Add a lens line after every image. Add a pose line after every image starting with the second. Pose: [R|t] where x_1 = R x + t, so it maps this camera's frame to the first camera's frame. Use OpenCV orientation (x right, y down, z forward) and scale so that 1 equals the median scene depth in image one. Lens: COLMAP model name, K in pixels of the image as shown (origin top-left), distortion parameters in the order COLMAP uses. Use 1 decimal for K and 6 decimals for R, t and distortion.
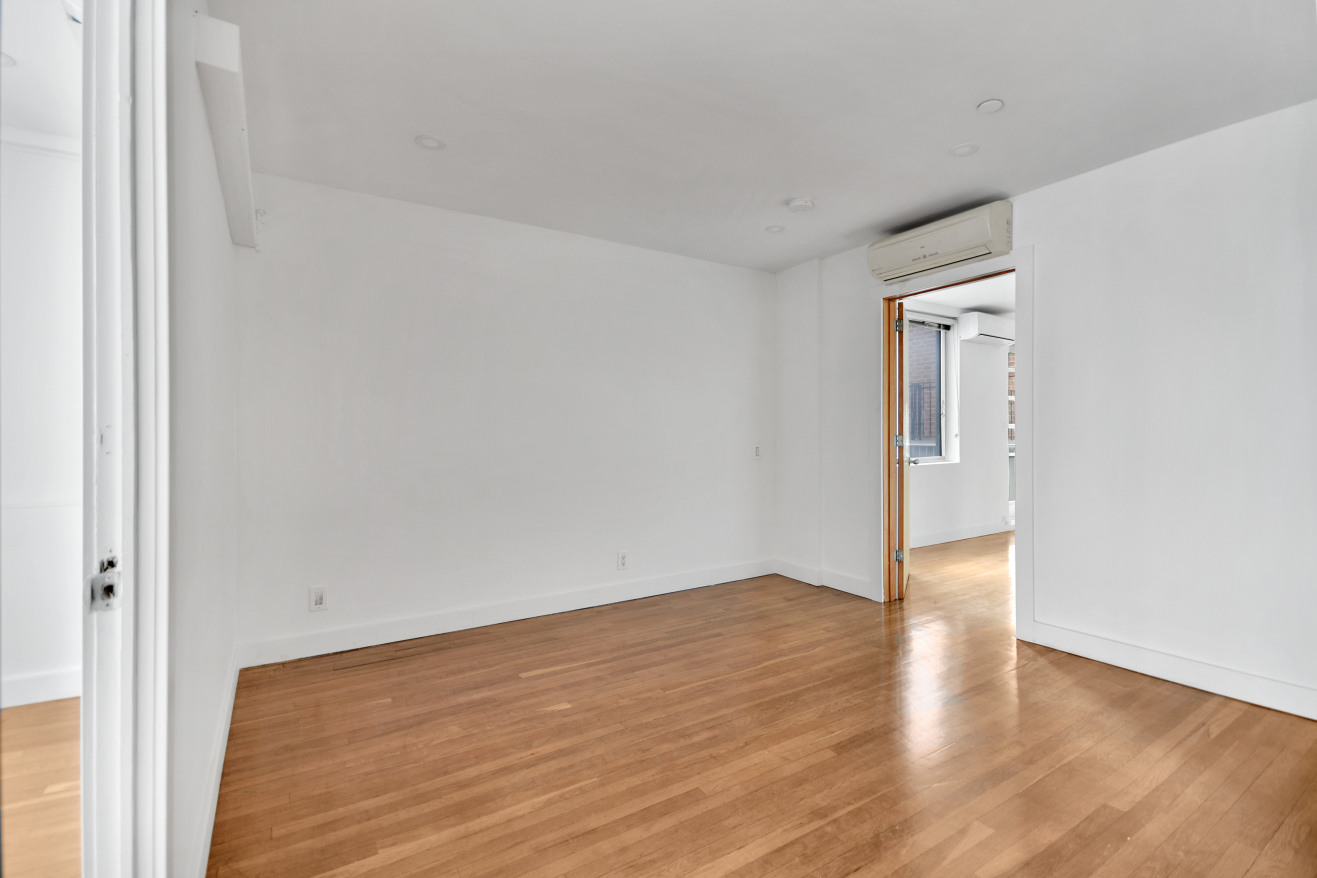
lens RADIAL K [[597.2, 0, 655.1], [0, 597.2, 440.0], [0, 0, 1]] dist [0.000291, -0.000161]
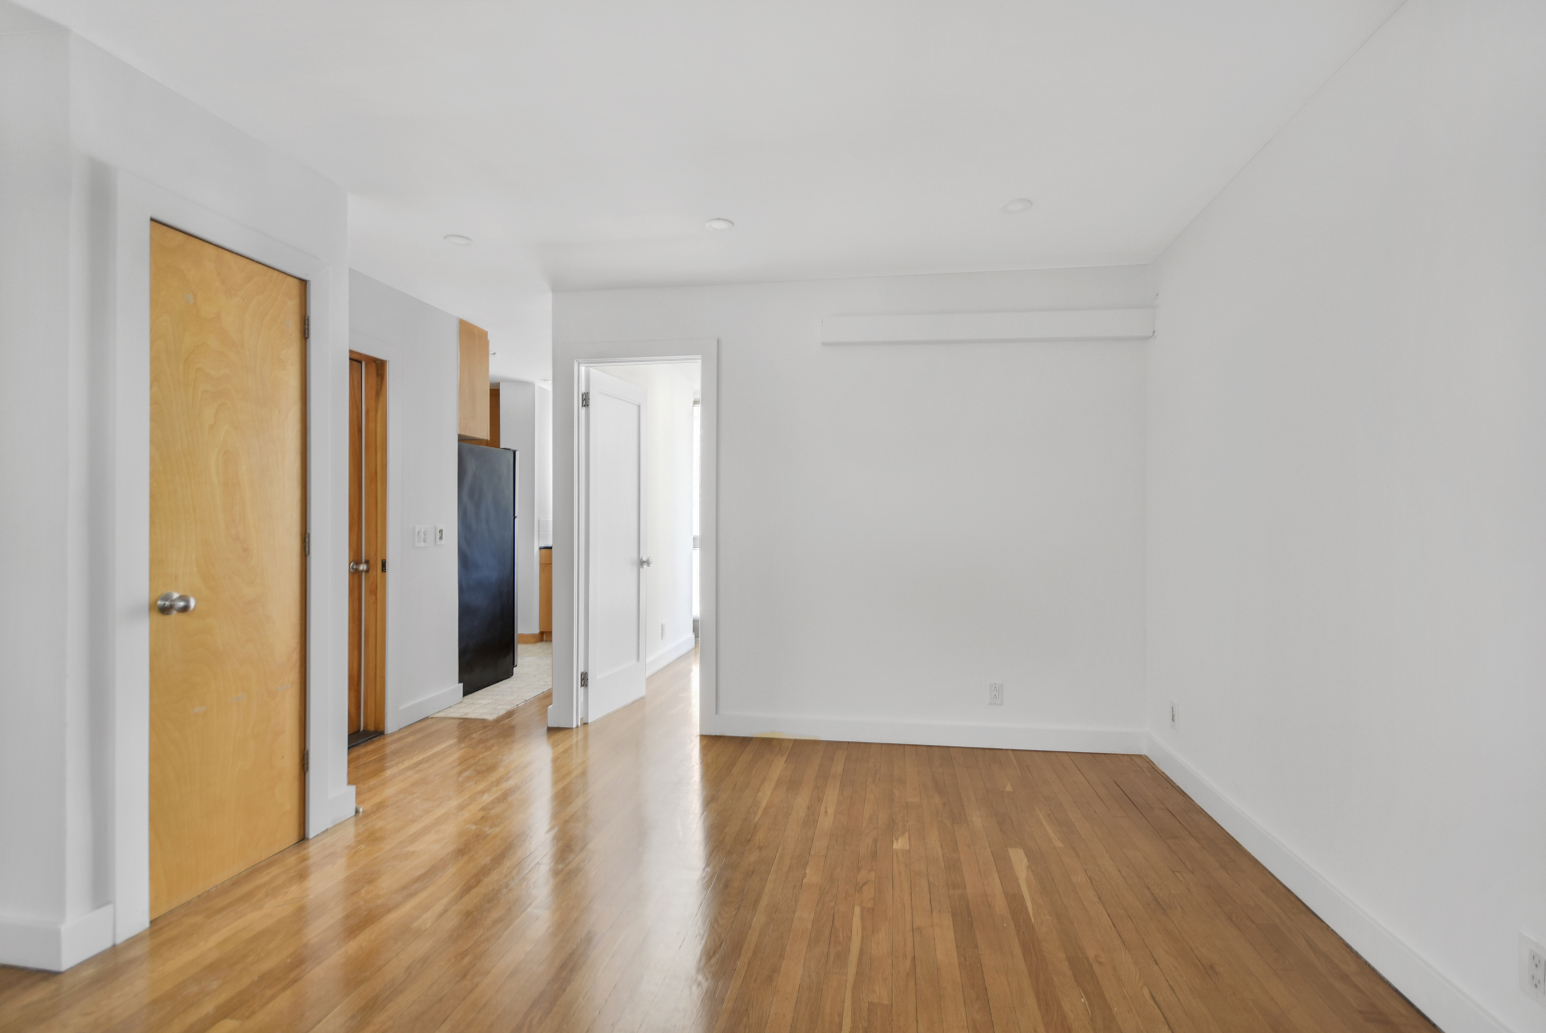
lens RADIAL K [[715.9, 0, 771.5], [0, 715.9, 516.3], [0, 0, 1]] dist [0.002532, 0.000179]
pose [[-0.672711, -0.000958, -0.739905, 0.723127], [-0.006959, 0.999963, 0.005033, -0.025658], [0.739873, 0.008535, -0.672693, 1.546217]]
